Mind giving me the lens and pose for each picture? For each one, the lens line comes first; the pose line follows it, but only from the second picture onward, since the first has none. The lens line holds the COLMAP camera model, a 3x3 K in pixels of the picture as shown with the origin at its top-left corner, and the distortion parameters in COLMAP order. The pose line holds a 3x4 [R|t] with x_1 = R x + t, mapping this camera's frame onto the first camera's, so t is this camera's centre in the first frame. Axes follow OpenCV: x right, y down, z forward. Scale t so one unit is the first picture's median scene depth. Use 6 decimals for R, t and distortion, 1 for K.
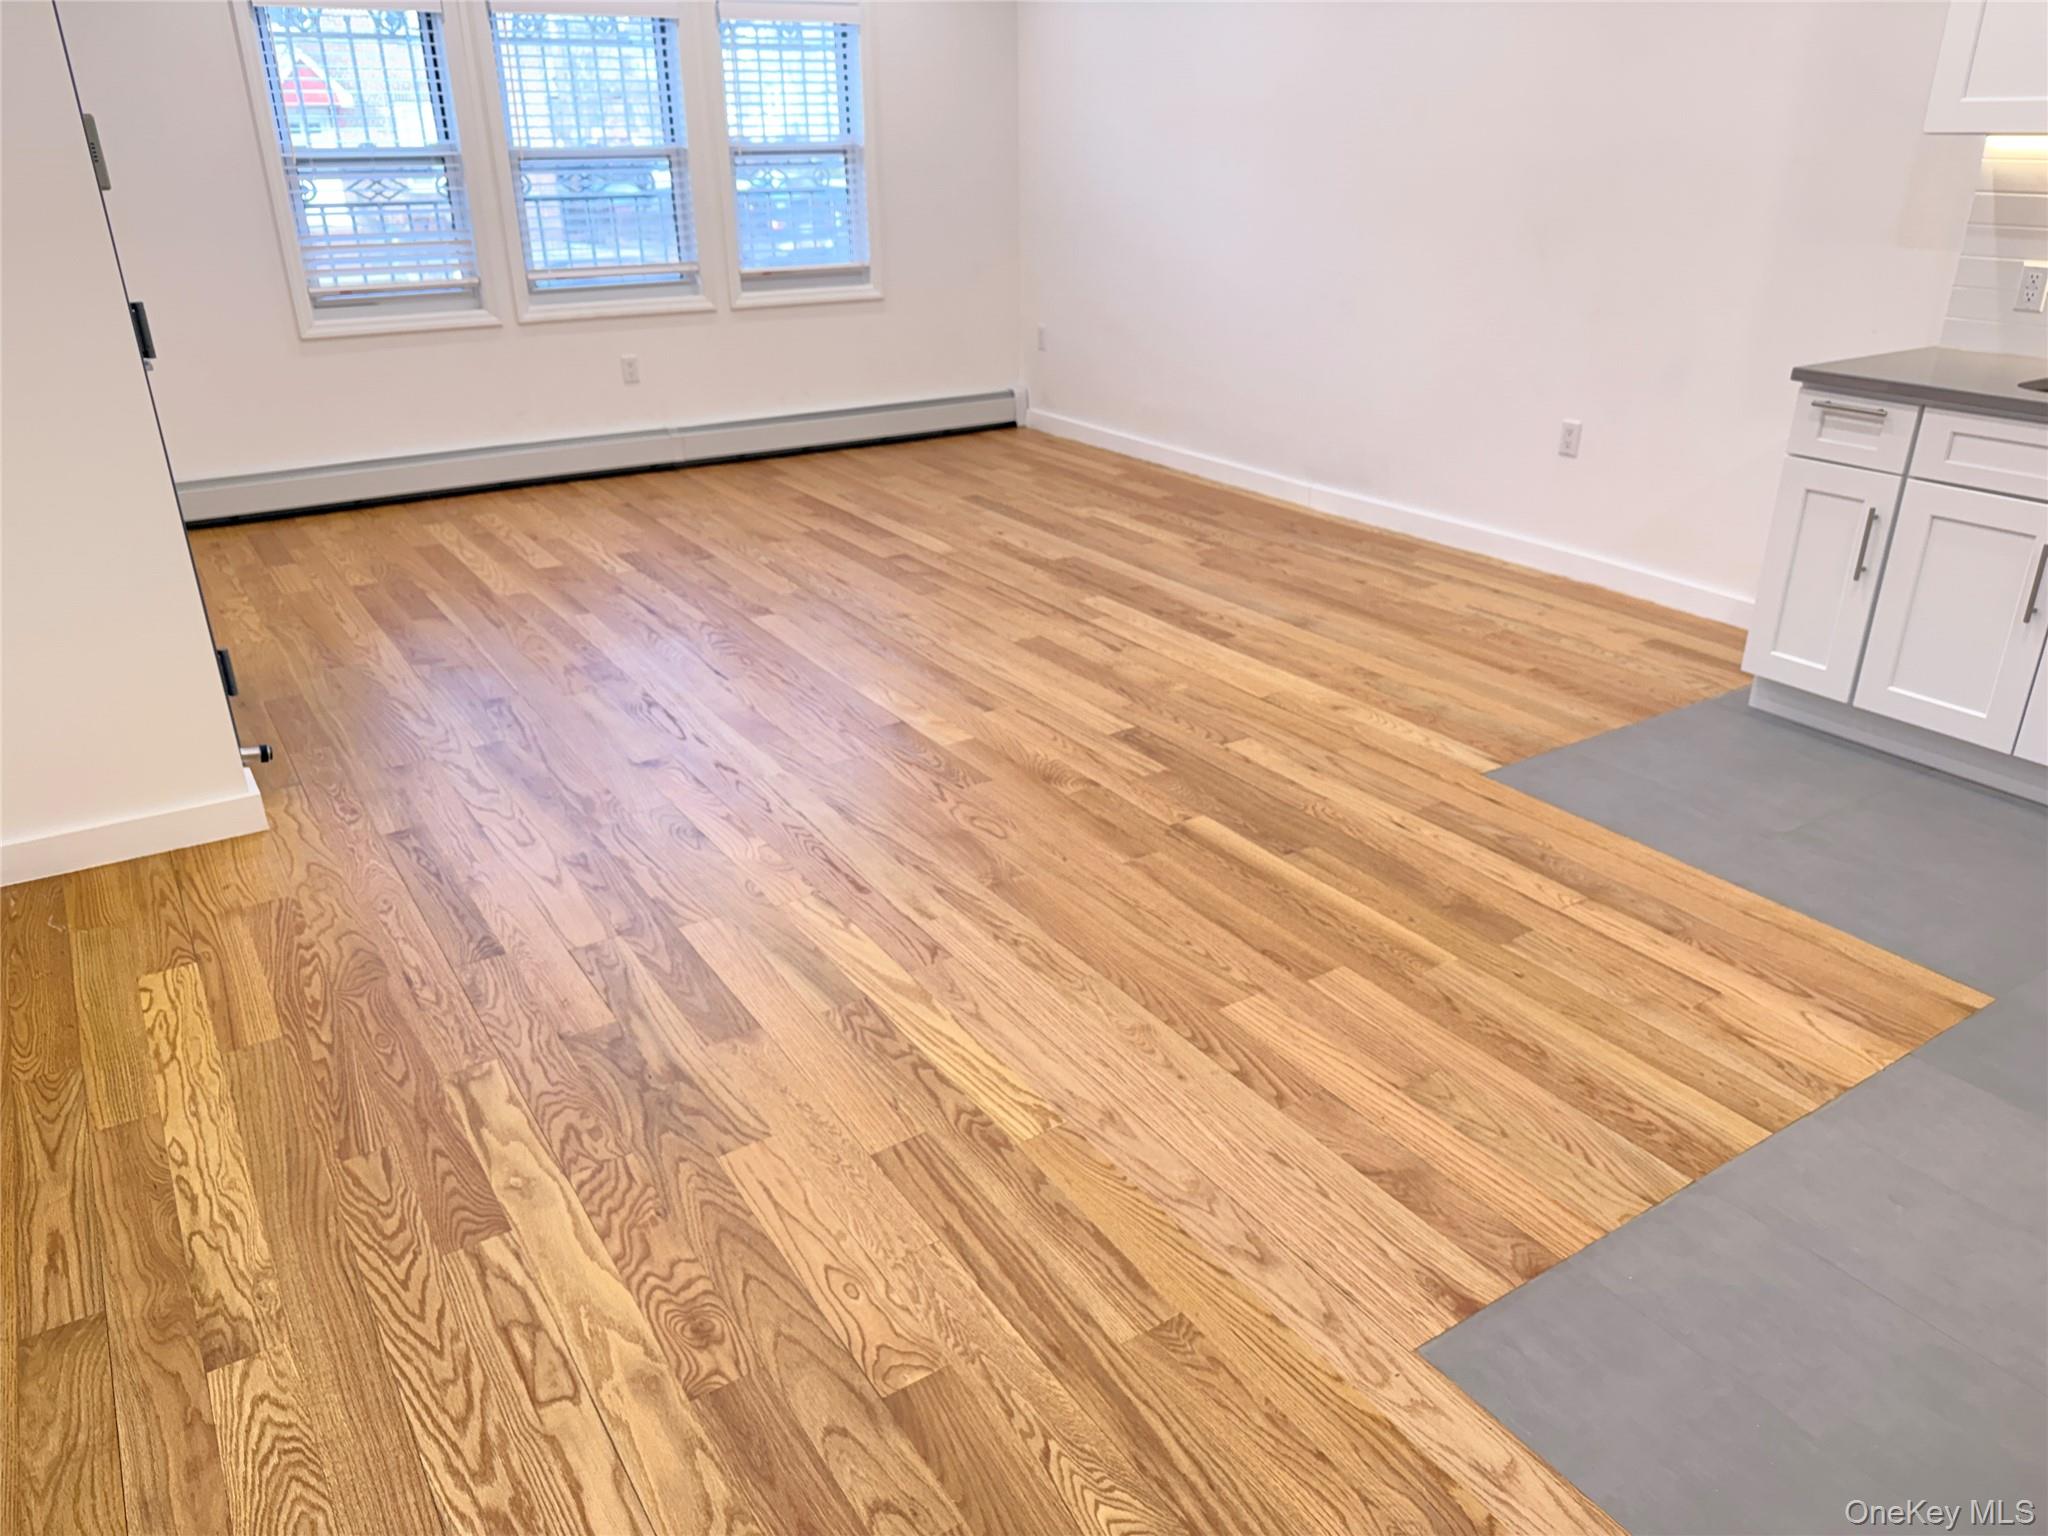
lens RADIAL K [[1420.5, 0, 1041.2], [0, 1420.5, 775.6], [0, 0, 1]] dist [0.052253, -0.060119]
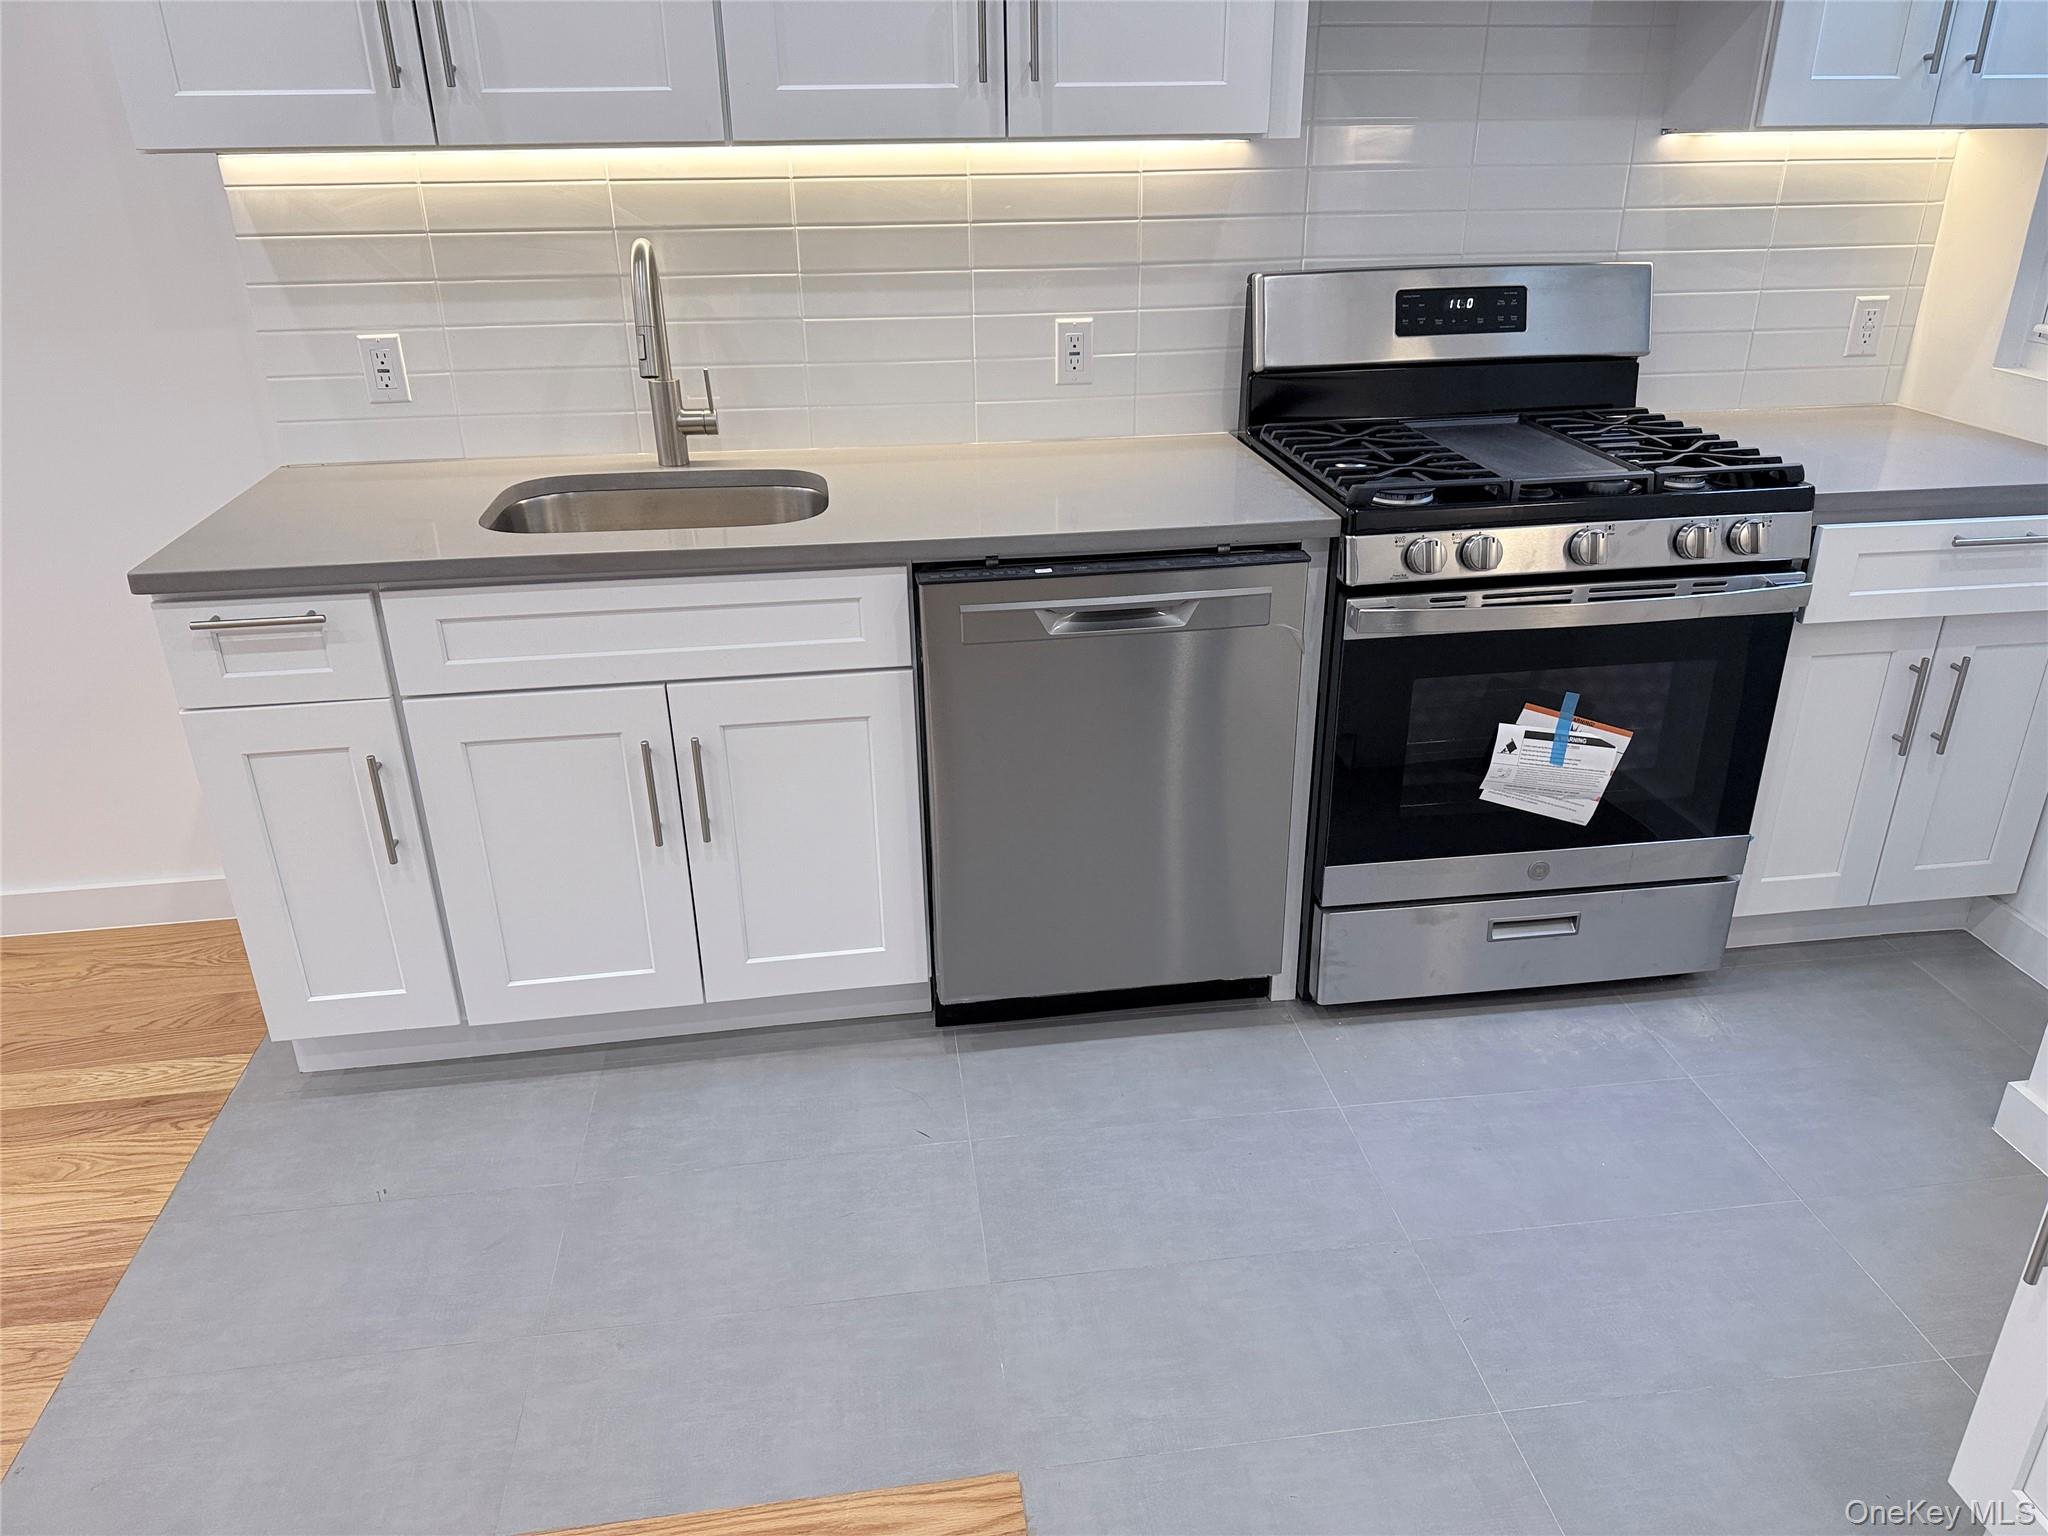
lens RADIAL K [[1420.5, 0, 1041.2], [0, 1420.5, 775.6], [0, 0, 1]] dist [0.052253, -0.060119]
pose [[0.426544, -0.381364, 0.820135, 0.127452], [0.385070, 0.897048, 0.216857, -0.133083], [-0.818402, 0.223310, 0.529482, 0.289902]]
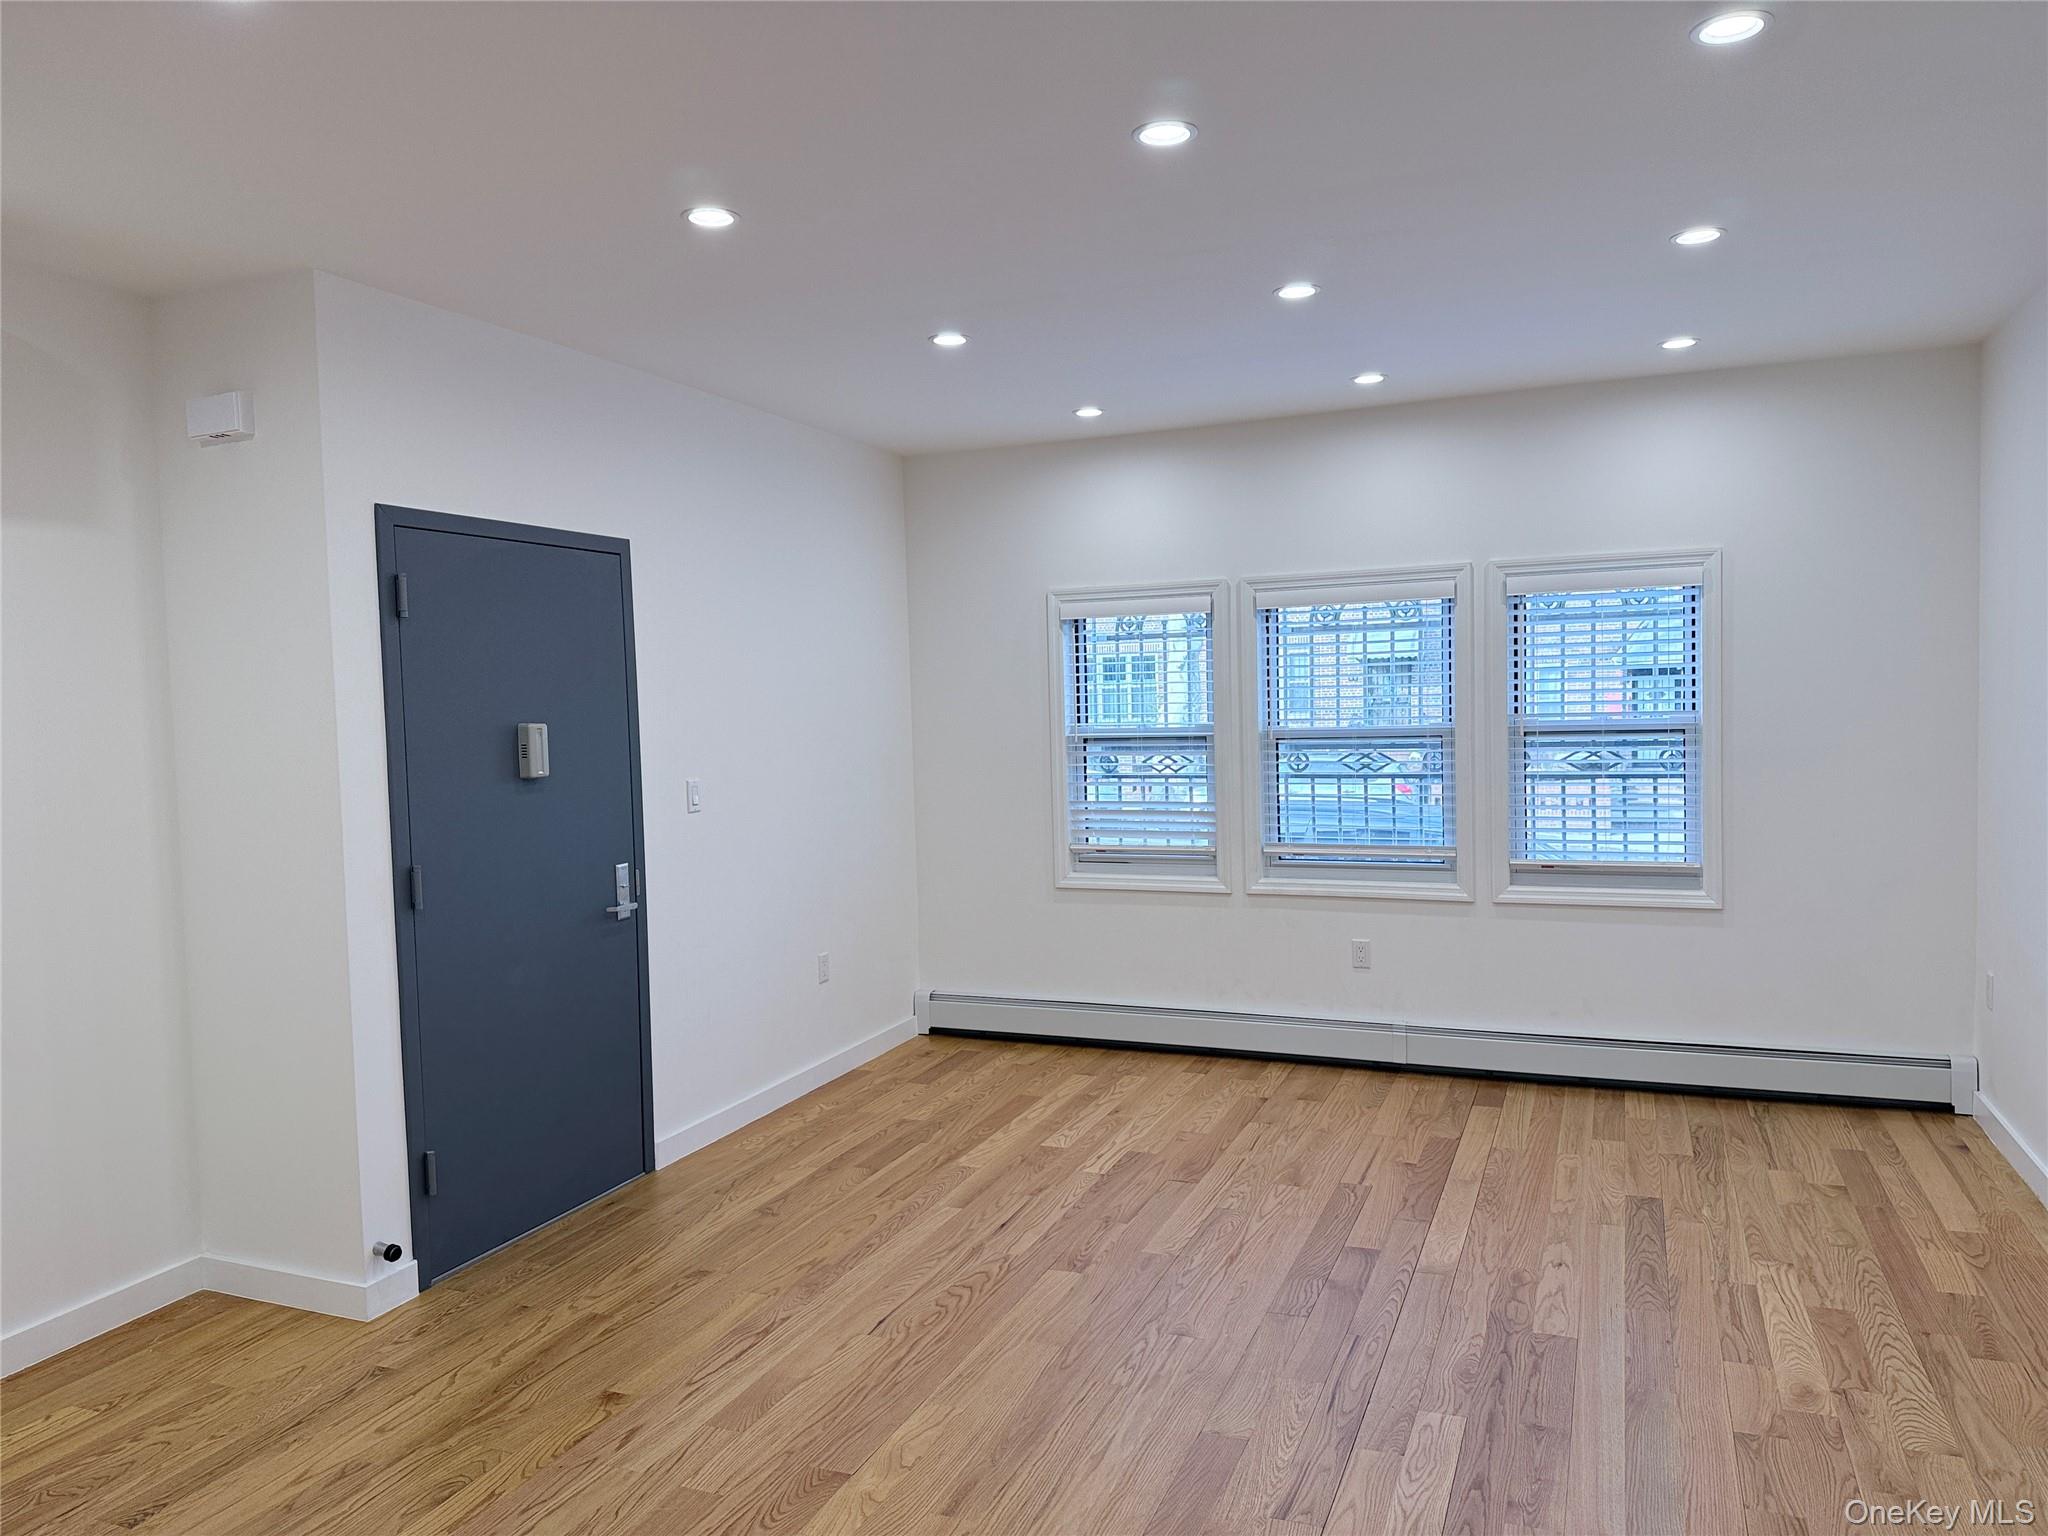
lens RADIAL K [[1420.5, 0, 1041.2], [0, 1420.5, 775.6], [0, 0, 1]] dist [0.052253, -0.060119]
pose [[0.573415, 0.033485, -0.818580, 0.407986], [-0.320243, 0.928829, -0.186335, -0.198270], [0.754082, 0.368992, 0.543328, 0.409853]]
